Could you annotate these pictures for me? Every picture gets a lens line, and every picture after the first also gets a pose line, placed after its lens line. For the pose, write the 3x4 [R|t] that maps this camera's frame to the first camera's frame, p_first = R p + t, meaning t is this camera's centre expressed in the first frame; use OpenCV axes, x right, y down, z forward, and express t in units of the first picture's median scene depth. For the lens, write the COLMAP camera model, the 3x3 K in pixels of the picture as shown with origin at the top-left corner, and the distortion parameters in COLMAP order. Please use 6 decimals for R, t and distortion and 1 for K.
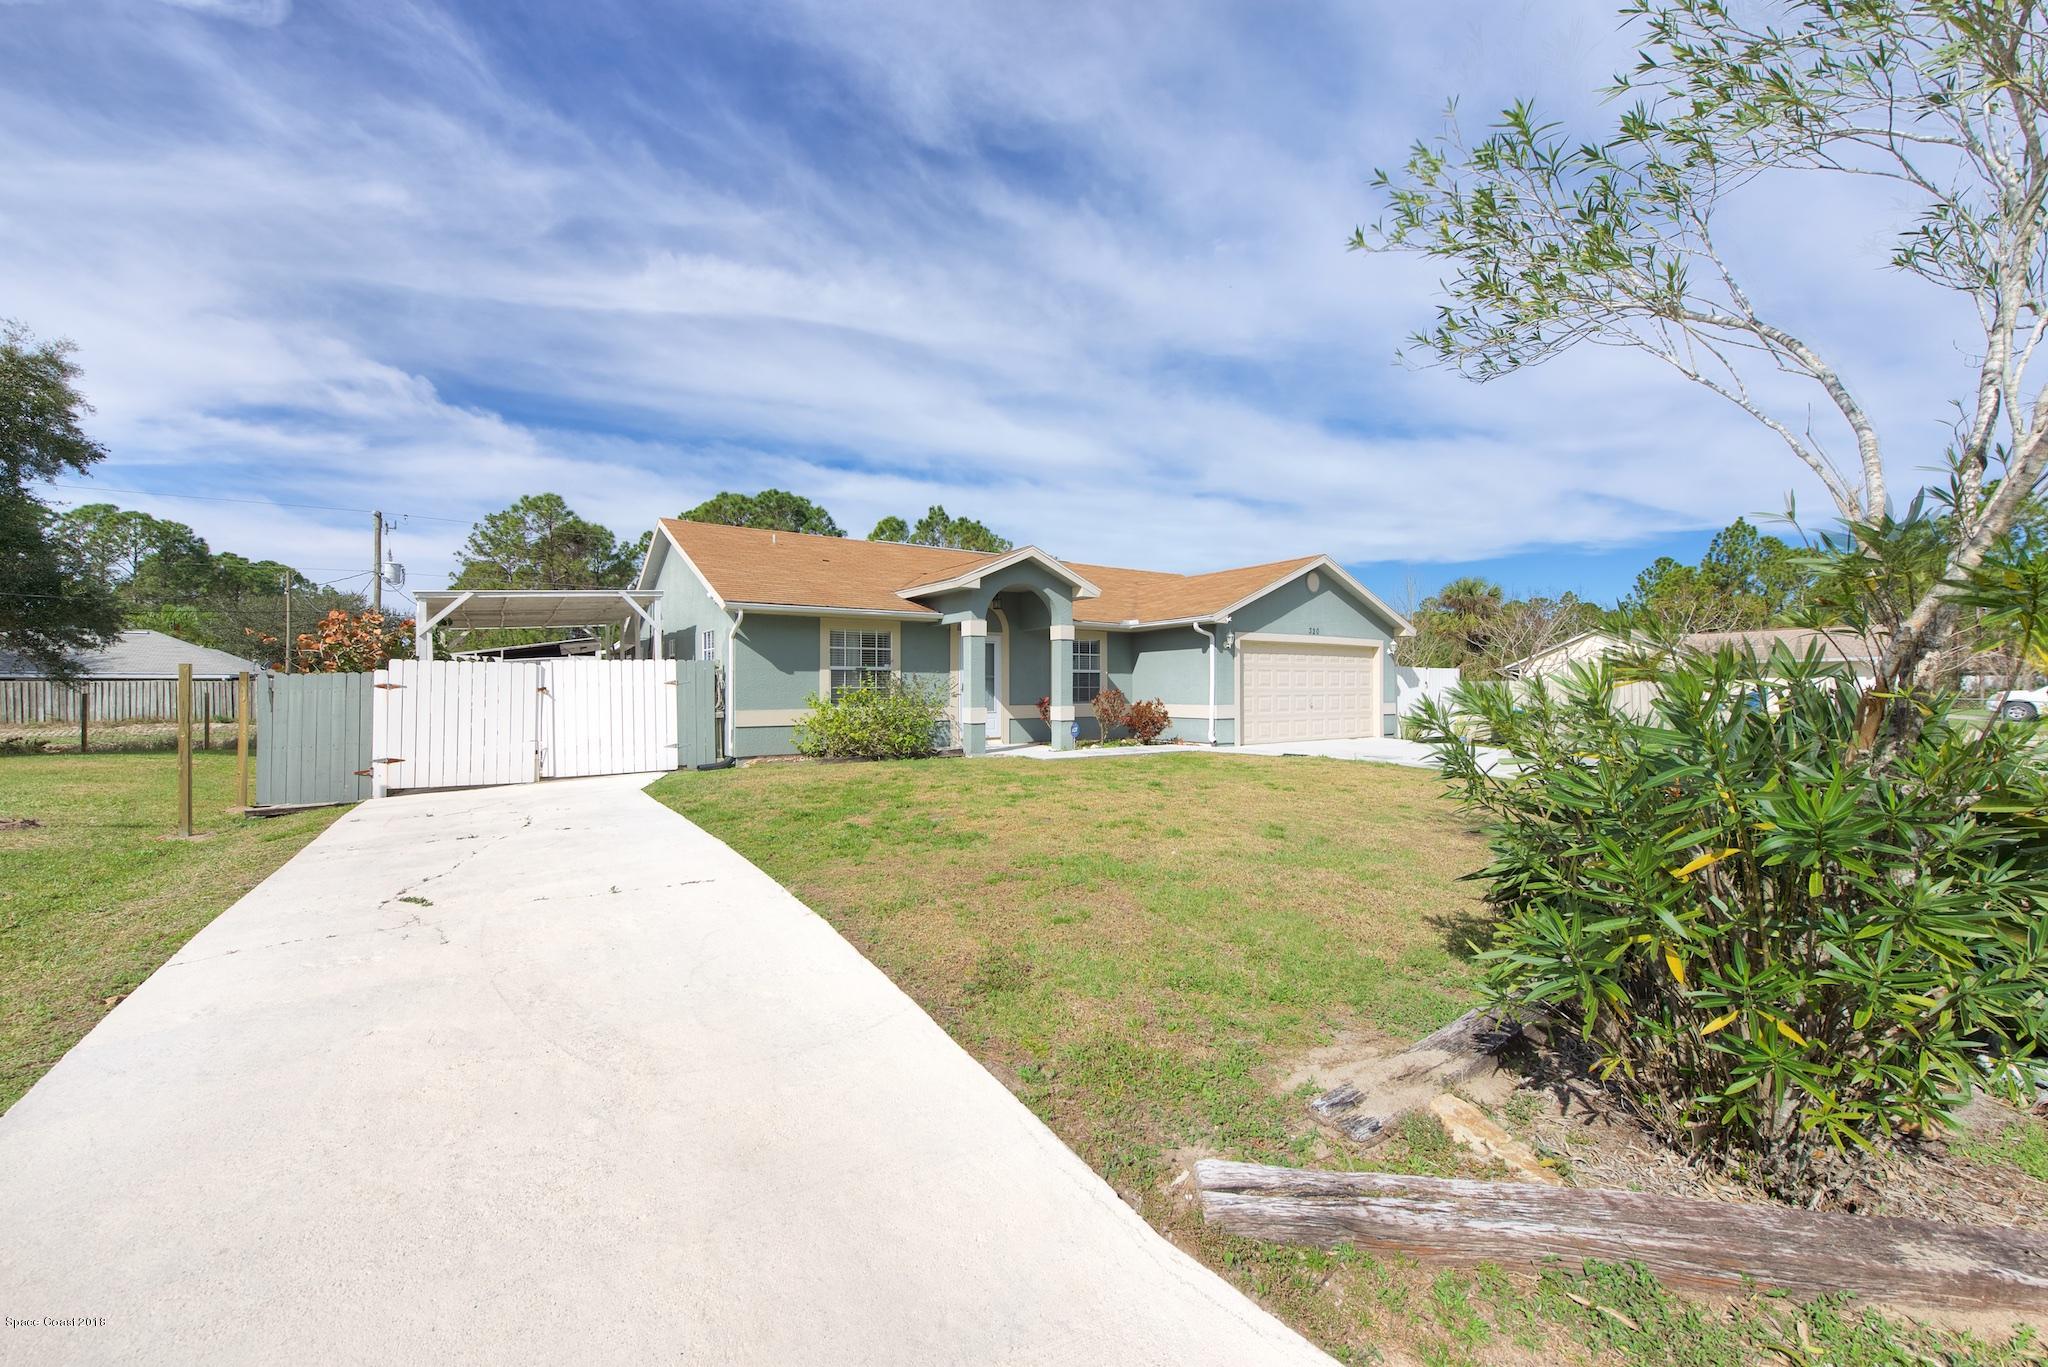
lens RADIAL K [[805.8, 0, 1024.0], [0, 805.8, 683.5], [0, 0, 1]] dist [0.001206, -0.000342]
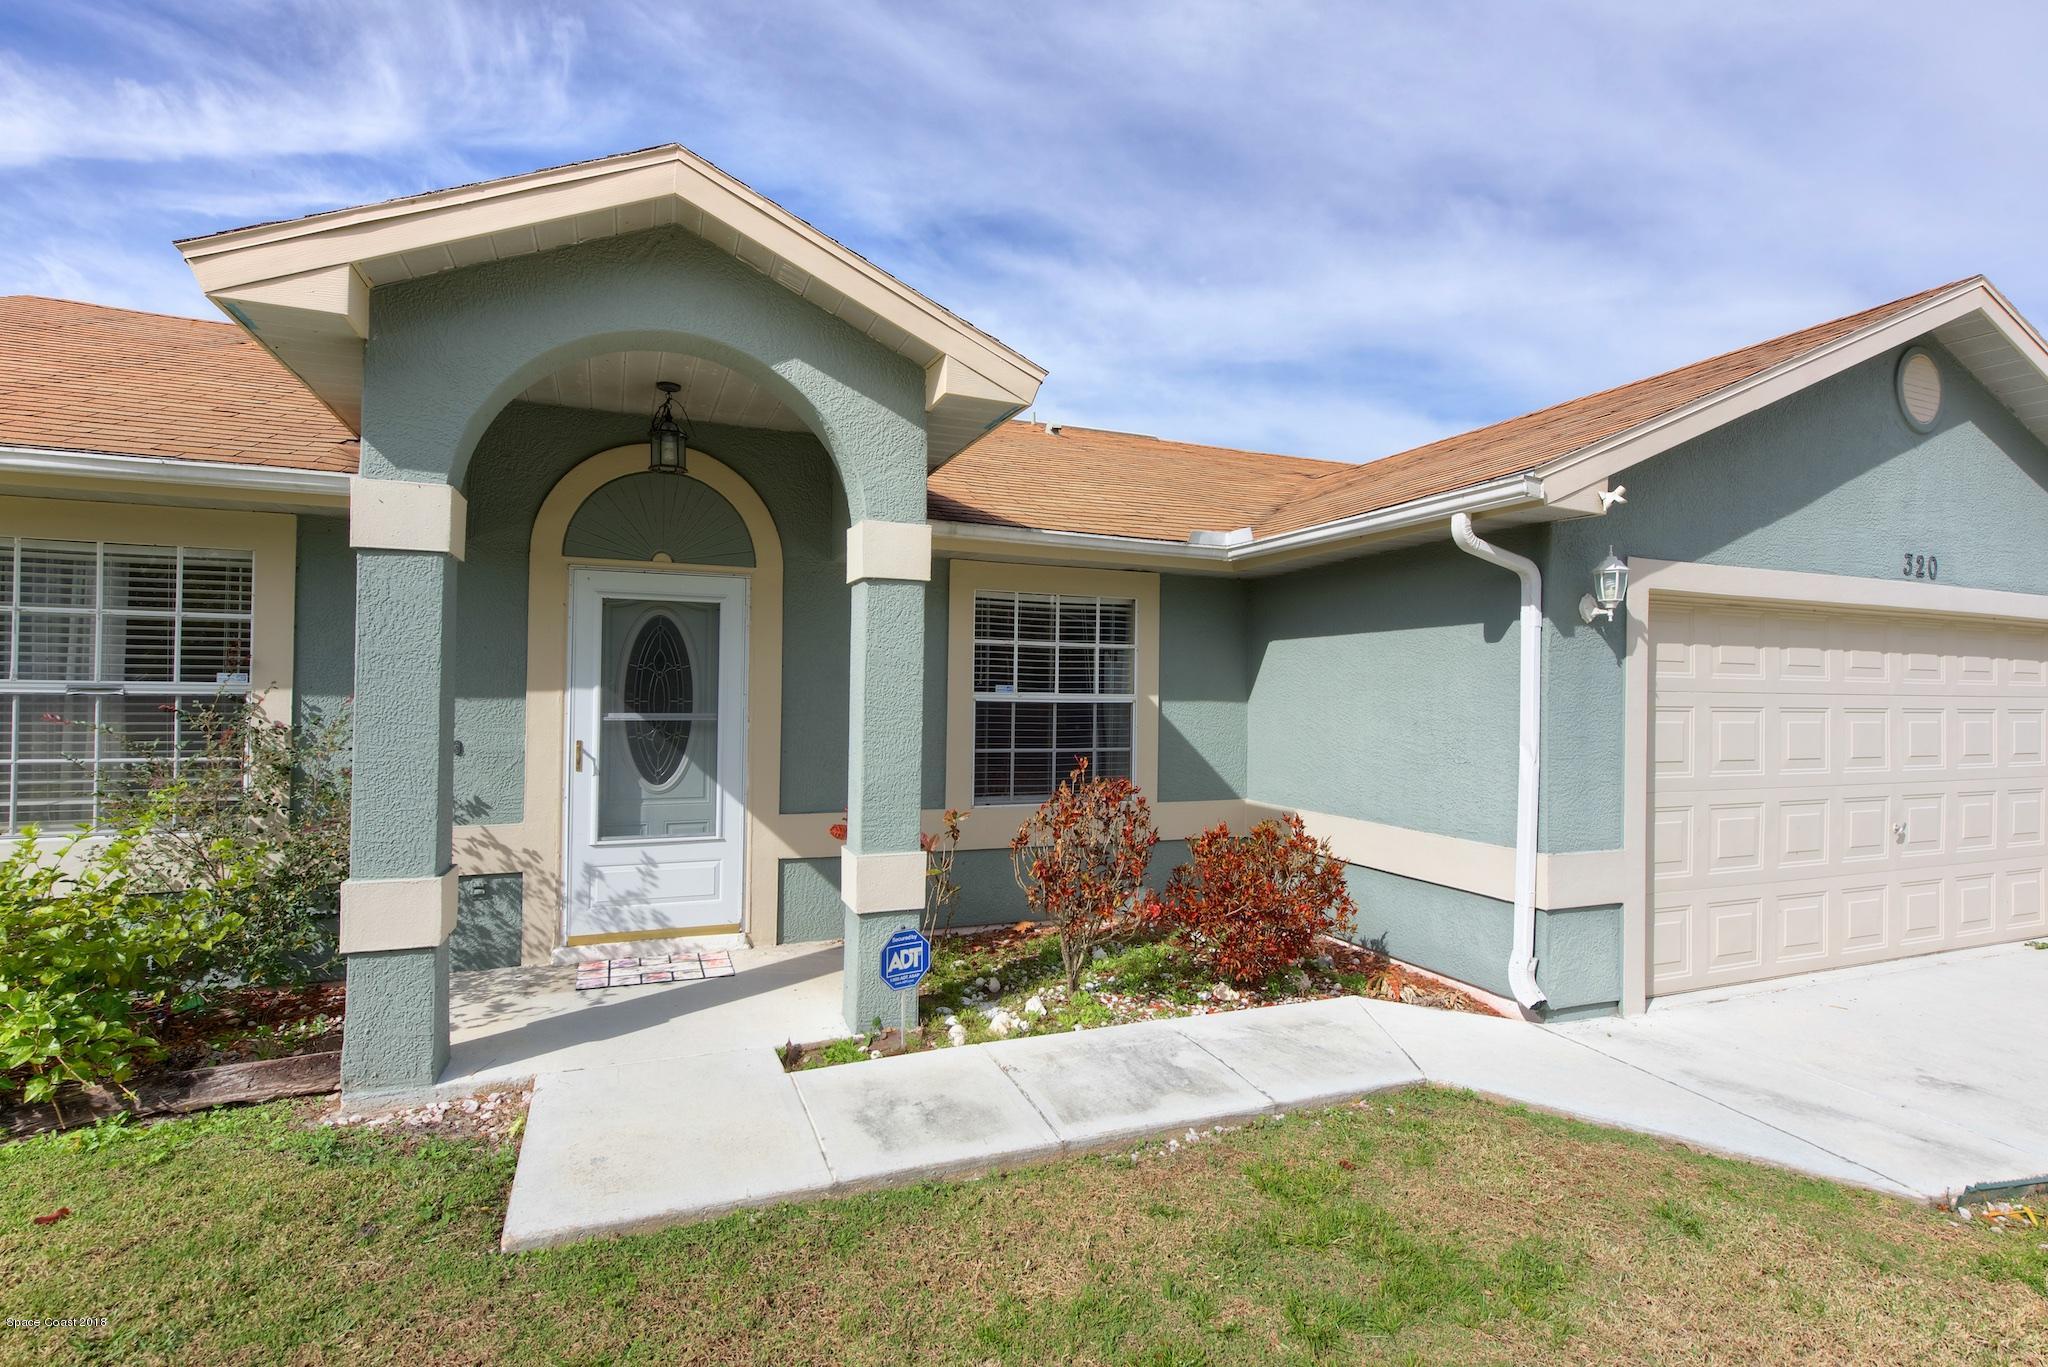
lens RADIAL K [[1003.7, 0, 1024.0], [0, 1003.7, 683.5], [0, 0, 1]] dist [-0.003561, -0.002074]
pose [[0.978375, 0.014491, -0.206331, 0.142926], [-0.014982, 0.999887, -0.000818, -0.021483], [0.206296, 0.003892, 0.978482, 0.657173]]
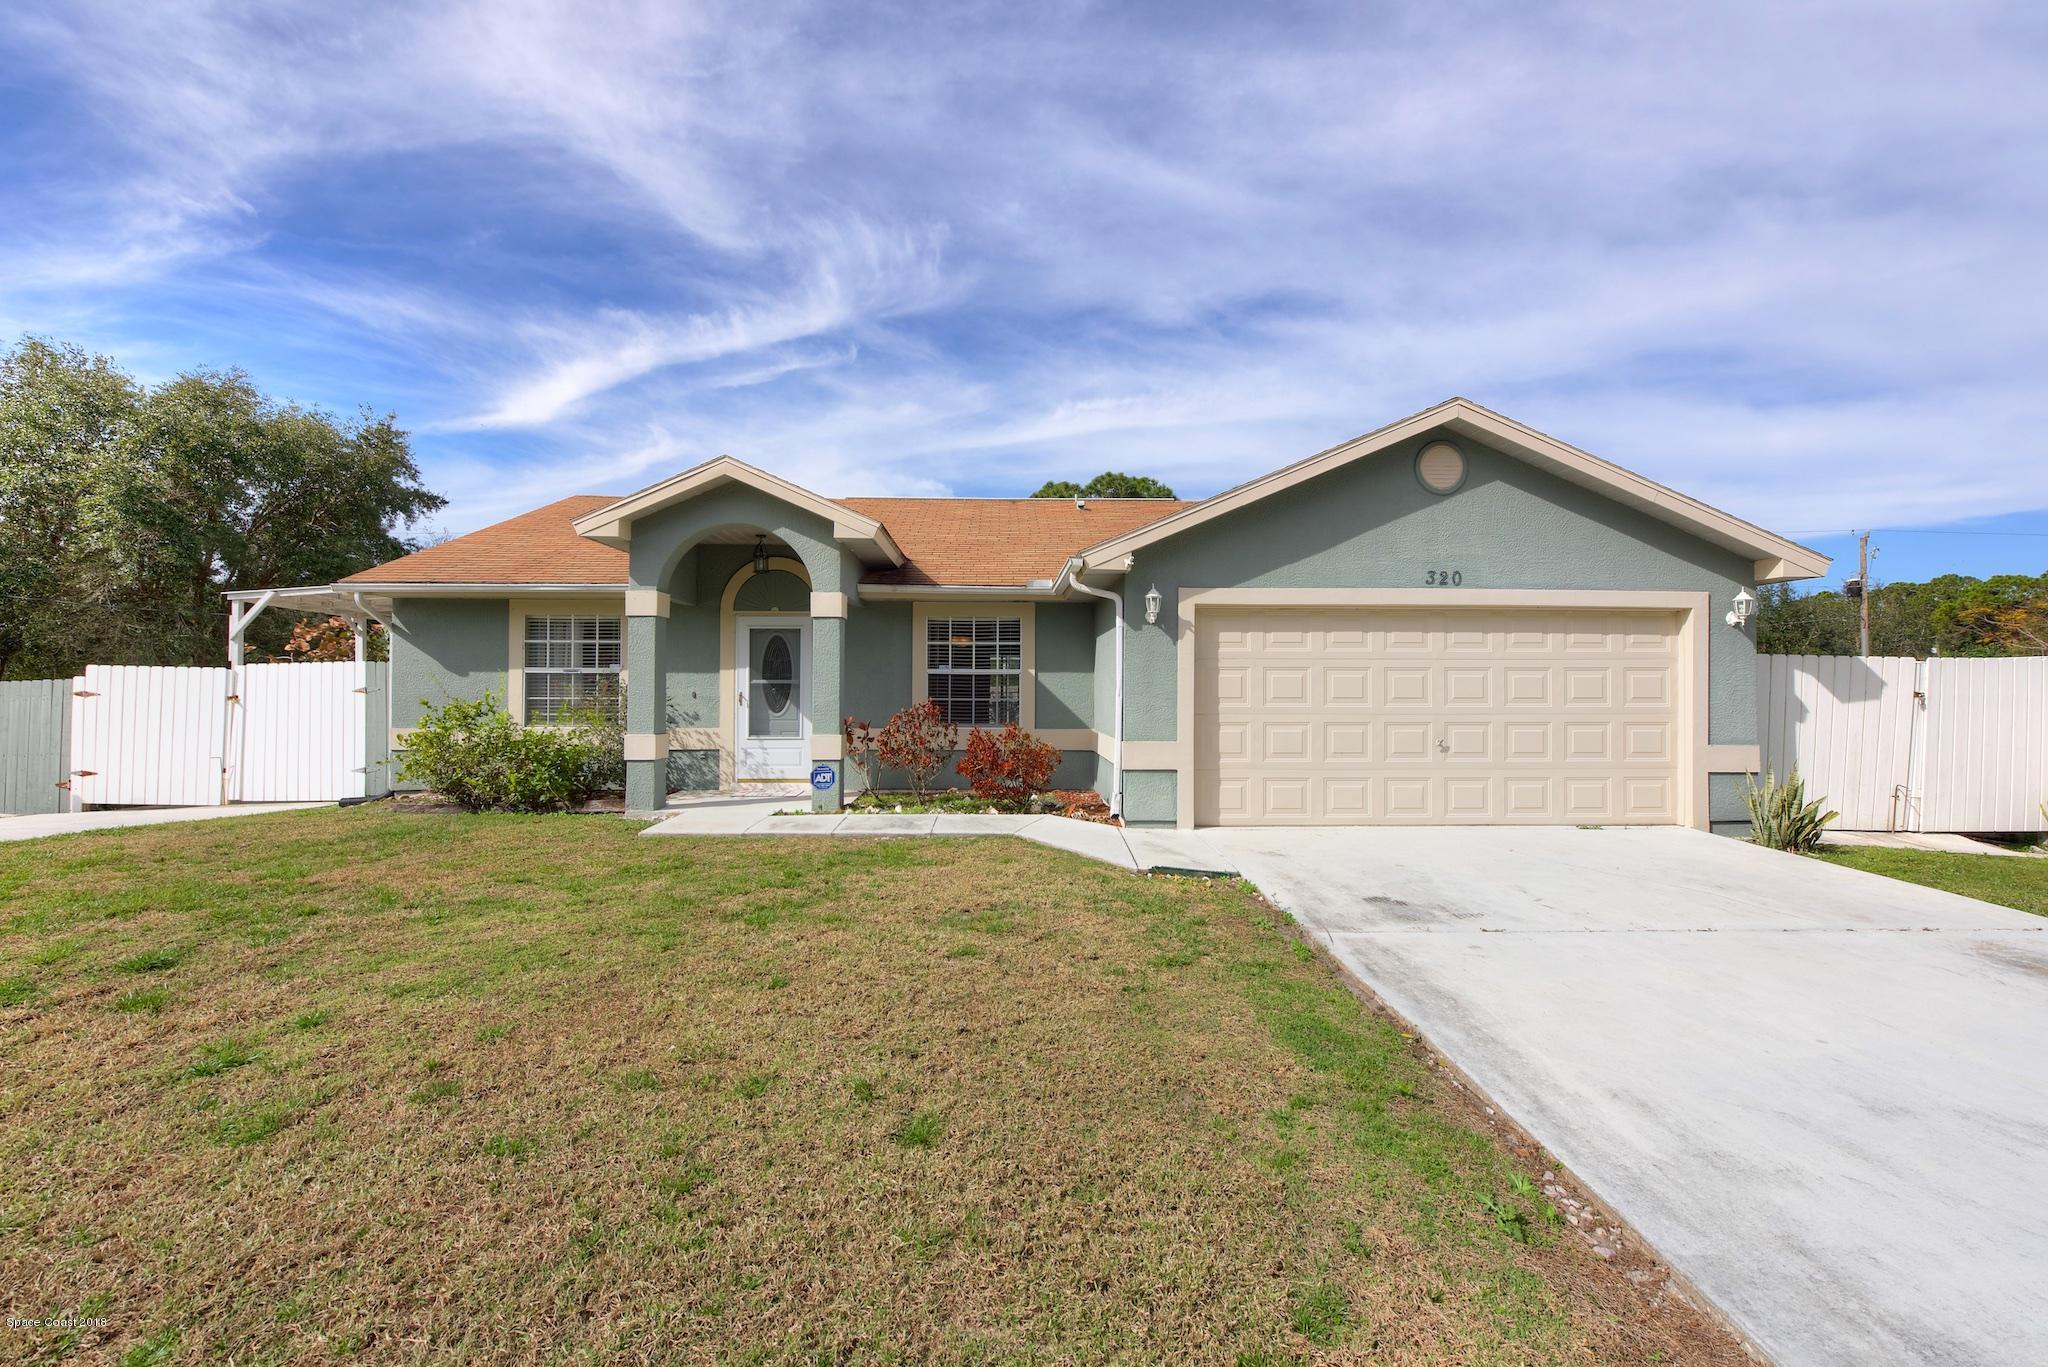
lens RADIAL K [[829.1, 0, 1027.0], [0, 829.1, 633.2], [0, 0, 1]] dist [-0.013517, 0.000003]
pose [[0.843817, -0.030212, -0.535780, 0.446354], [-0.000615, 0.998359, -0.057265, -0.009114], [0.536630, 0.048650, 0.842414, 0.542461]]
